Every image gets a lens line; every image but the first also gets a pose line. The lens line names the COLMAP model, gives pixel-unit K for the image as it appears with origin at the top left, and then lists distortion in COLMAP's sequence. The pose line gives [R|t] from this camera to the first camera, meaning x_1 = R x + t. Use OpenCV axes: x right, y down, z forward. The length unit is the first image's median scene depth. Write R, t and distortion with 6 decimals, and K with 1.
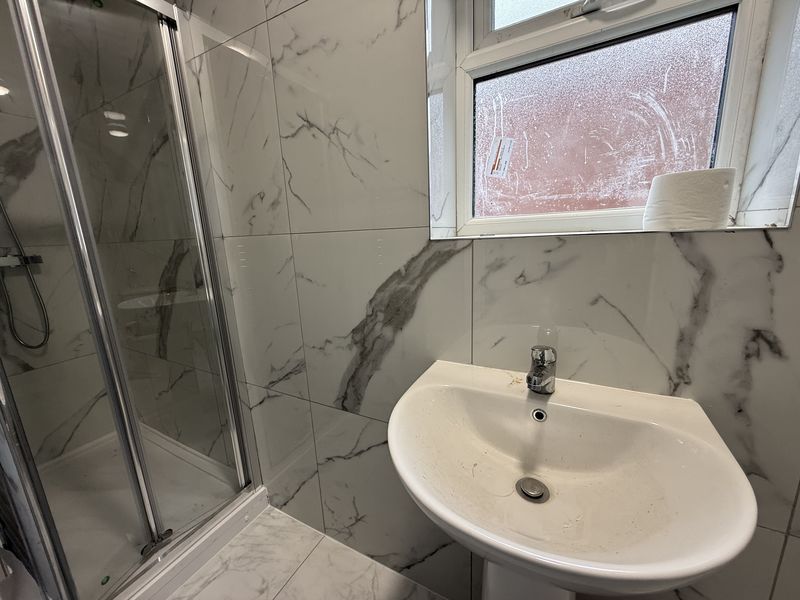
lens RADIAL K [[316.4, 0, 398.0], [0, 316.4, 298.4], [0, 0, 1]] dist [-0.001308, 0.000006]
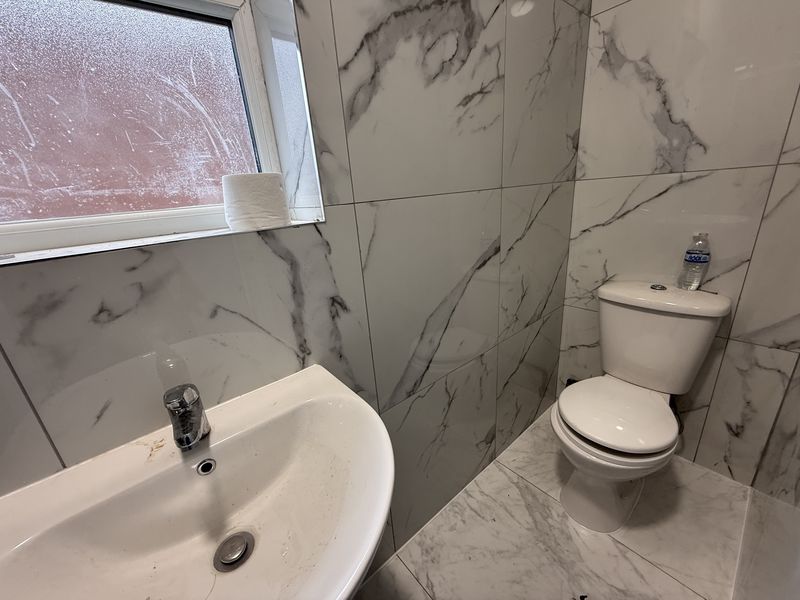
lens RADIAL K [[316.4, 0, 398.0], [0, 316.4, 301.4], [0, 0, 1]] dist [-0.001308, 0.000006]
pose [[0.375237, -0.285802, 0.881768, 0.036509], [0.252708, 0.946786, 0.199335, -0.070747], [-0.891816, 0.148032, 0.427493, 0.146163]]
